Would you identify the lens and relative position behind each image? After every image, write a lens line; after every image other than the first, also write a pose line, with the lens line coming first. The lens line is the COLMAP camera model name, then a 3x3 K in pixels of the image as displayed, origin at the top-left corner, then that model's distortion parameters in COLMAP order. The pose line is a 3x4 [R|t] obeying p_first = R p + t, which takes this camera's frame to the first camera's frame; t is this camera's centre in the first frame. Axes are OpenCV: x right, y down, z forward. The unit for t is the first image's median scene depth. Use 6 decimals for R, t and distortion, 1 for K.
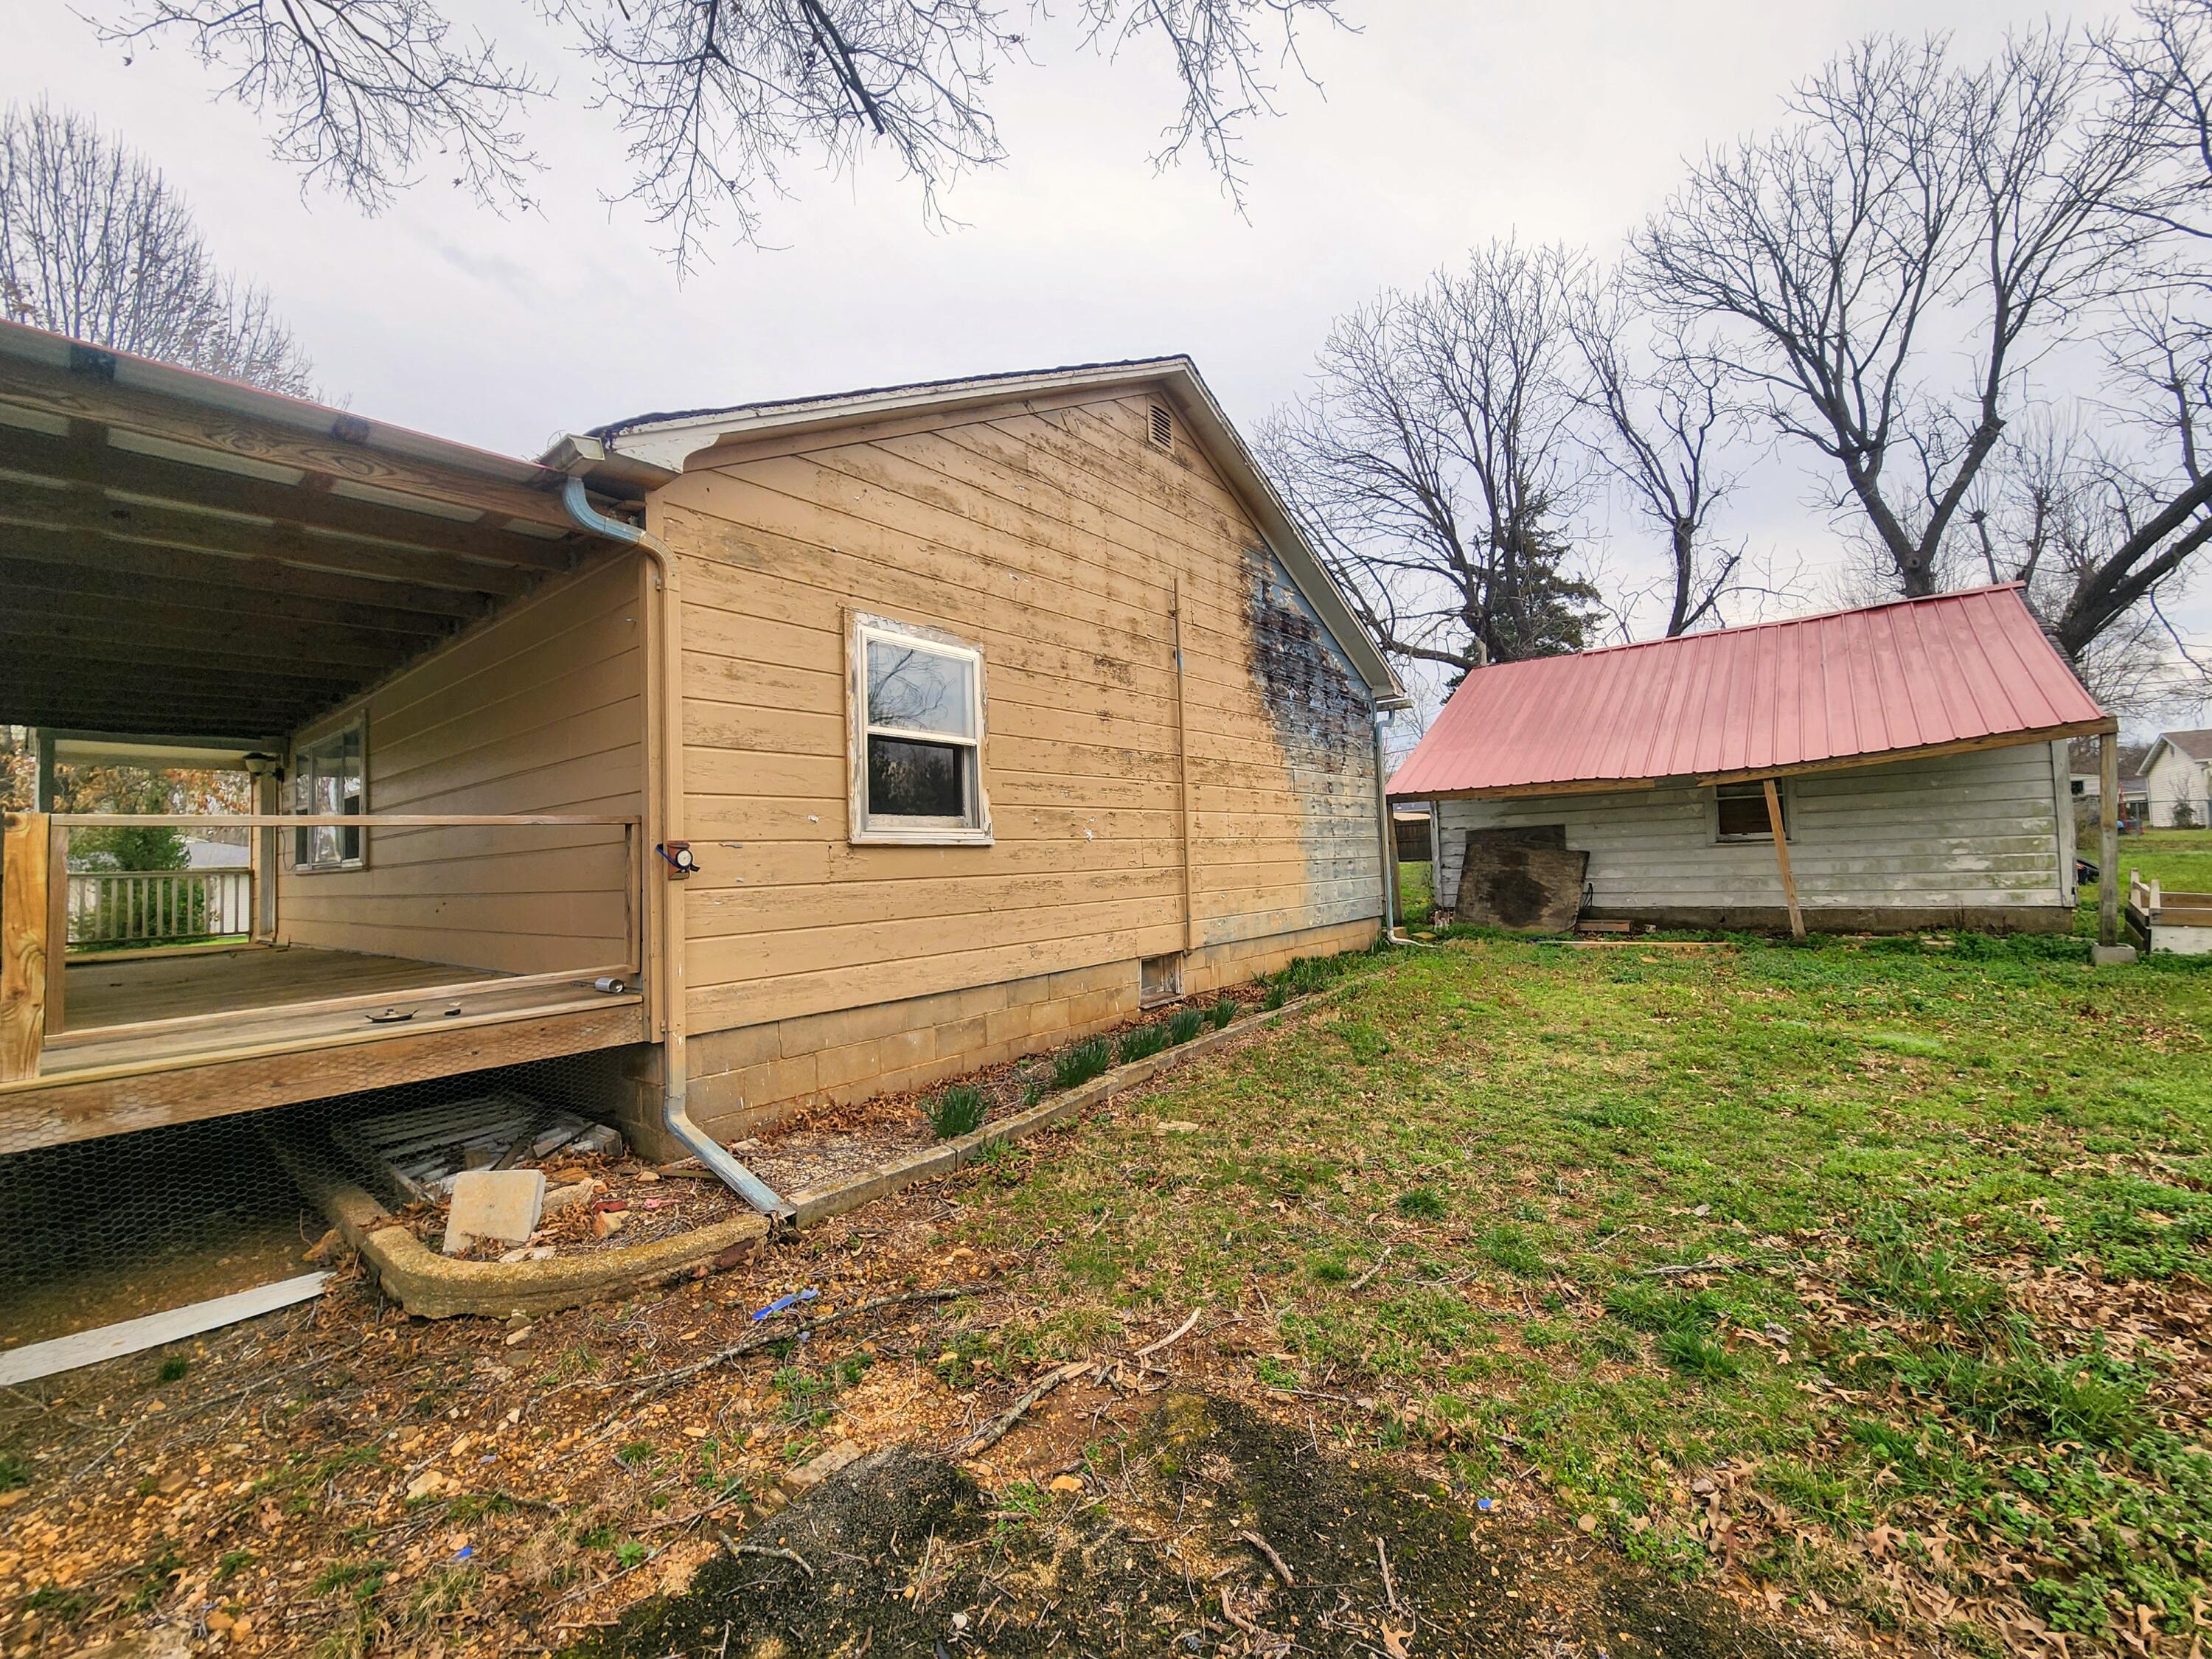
lens RADIAL K [[902.1, 0, 1106.7], [0, 902.1, 823.9], [0, 0, 1]] dist [0.001752, -0.000853]
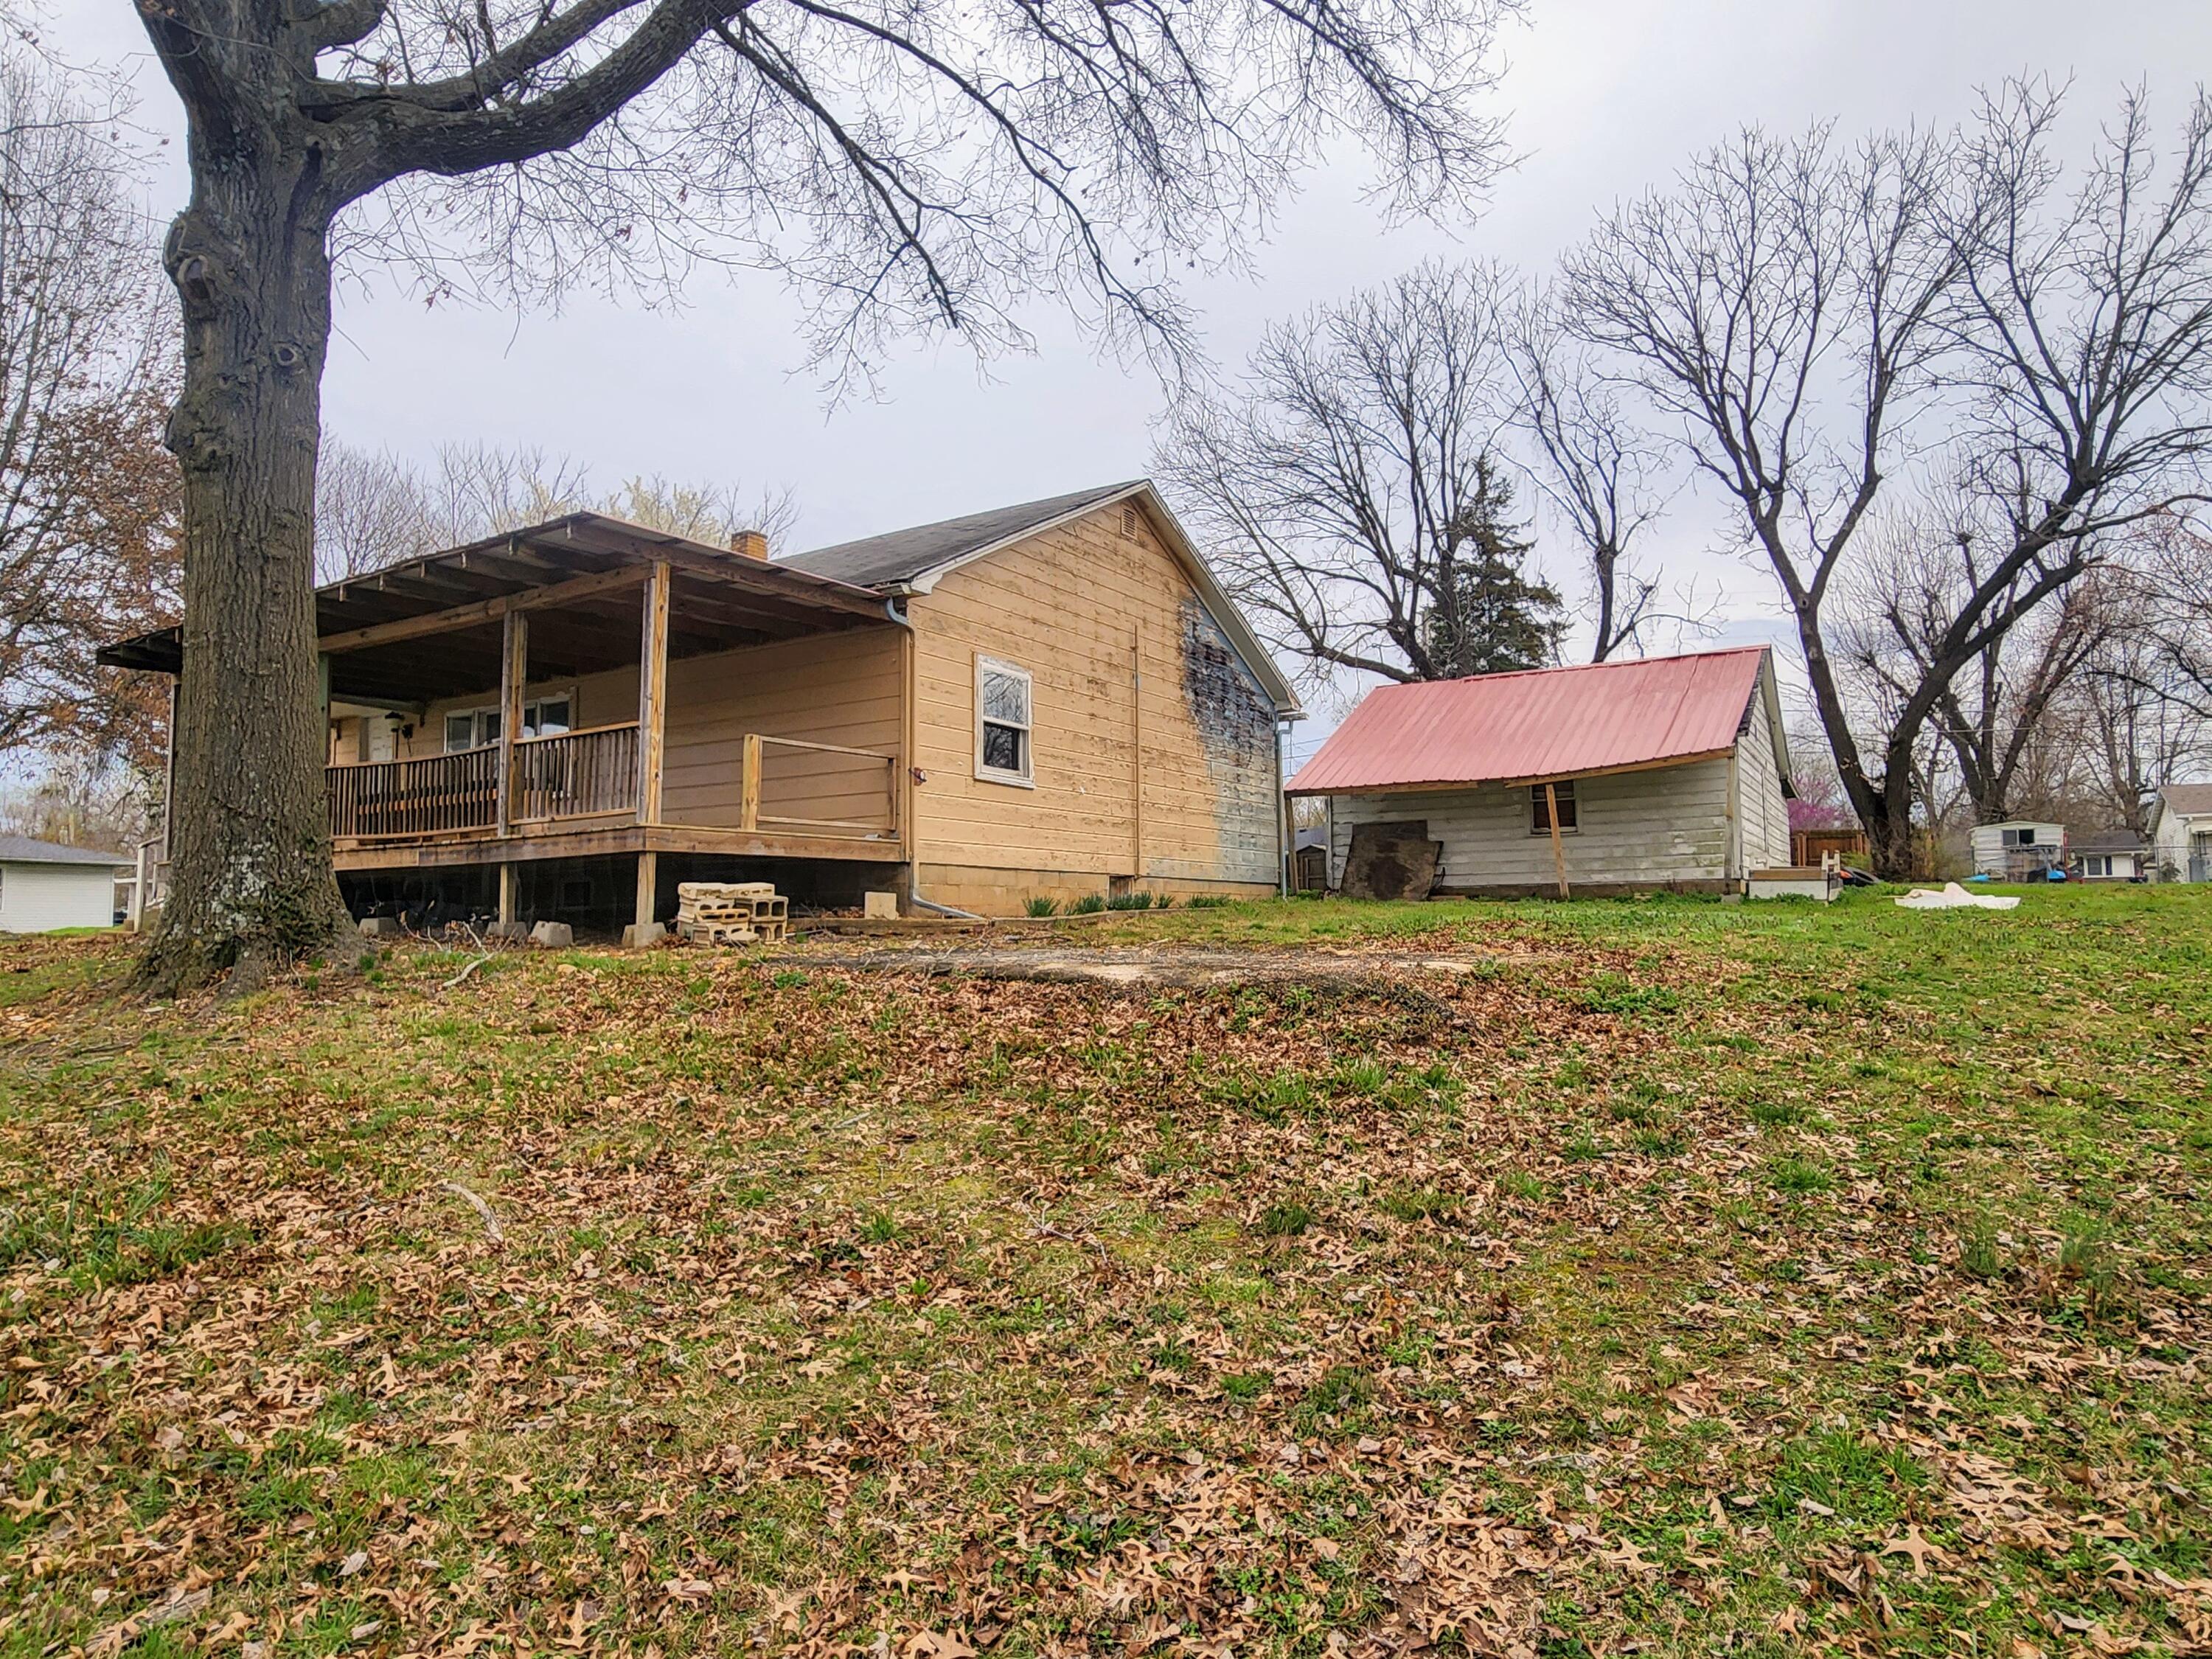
lens RADIAL K [[1347.8, 0, 1103.7], [0, 1347.8, 829.8], [0, 0, 1]] dist [-0.003921, 0.000071]
pose [[0.992026, 0.036268, 0.120706, -0.165824], [-0.032061, 0.998815, -0.036614, 0.104061], [-0.121891, 0.032452, 0.992013, -0.842591]]
